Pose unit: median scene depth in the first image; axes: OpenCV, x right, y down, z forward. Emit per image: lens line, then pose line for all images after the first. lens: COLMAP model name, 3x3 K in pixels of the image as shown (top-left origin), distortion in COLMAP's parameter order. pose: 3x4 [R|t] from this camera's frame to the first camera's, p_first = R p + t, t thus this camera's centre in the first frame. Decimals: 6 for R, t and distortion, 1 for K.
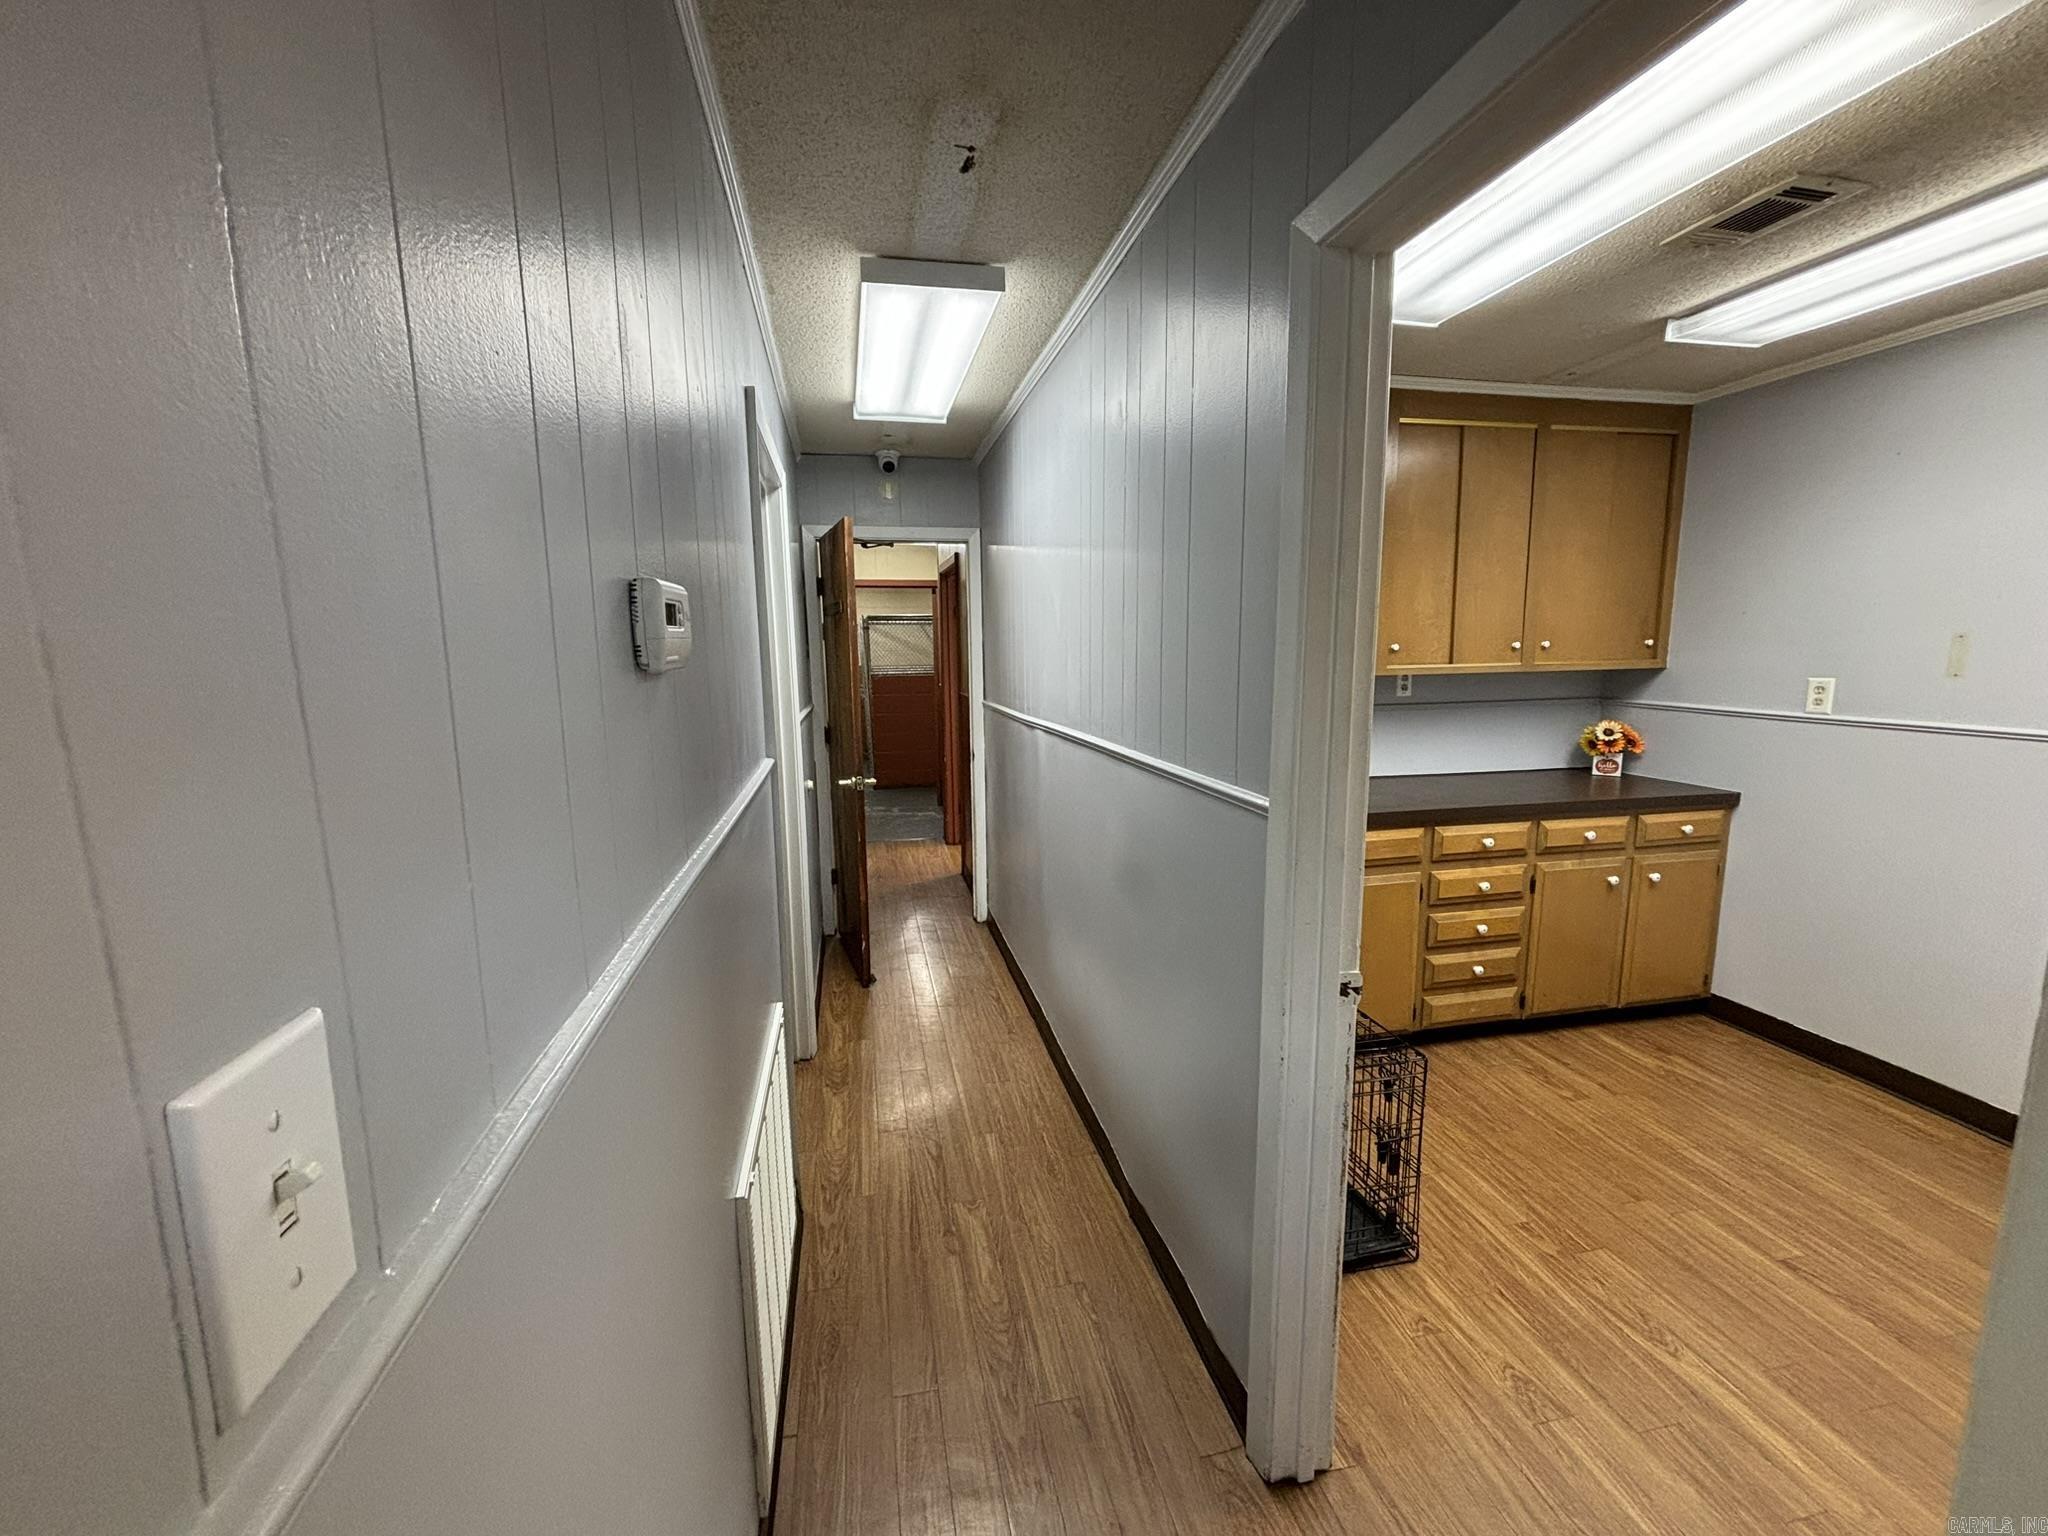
lens RADIAL K [[829.5, 0, 1020.4], [0, 829.5, 765.6], [0, 0, 1]] dist [0.003174, 0.000991]
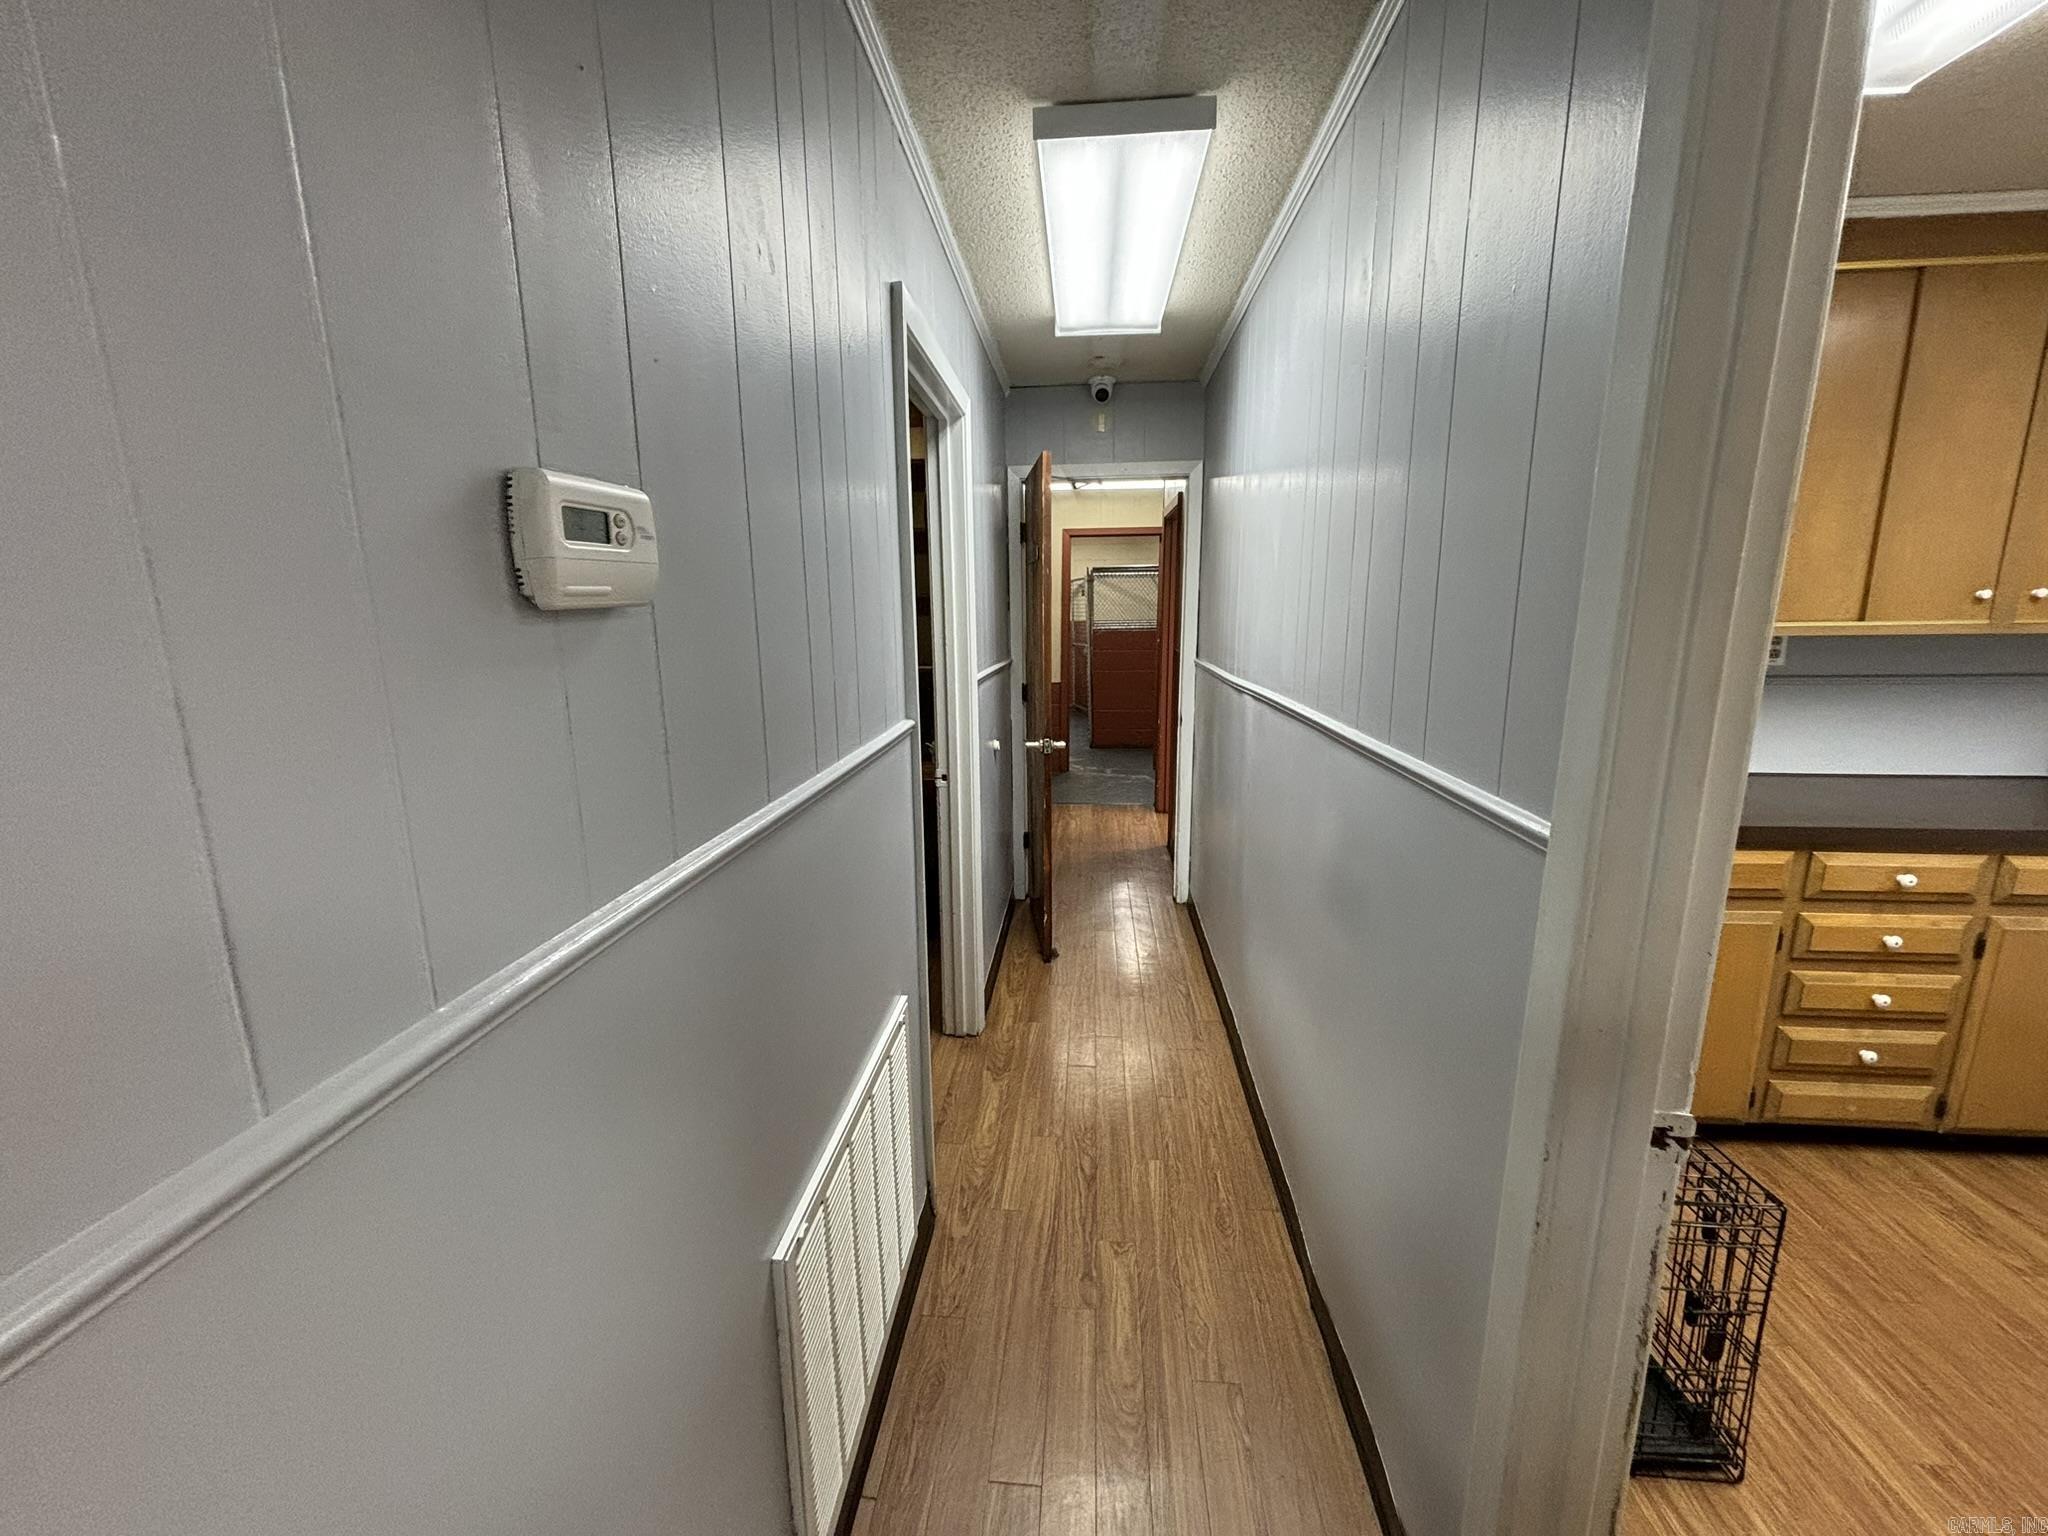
lens RADIAL K [[829.5, 0, 1020.4], [0, 829.5, 765.6], [0, 0, 1]] dist [0.003174, 0.000991]
pose [[0.959505, 0.058272, -0.275600, 0.039076], [-0.043648, 0.997309, 0.058909, -0.011673], [0.278291, -0.044494, 0.959466, 0.128172]]
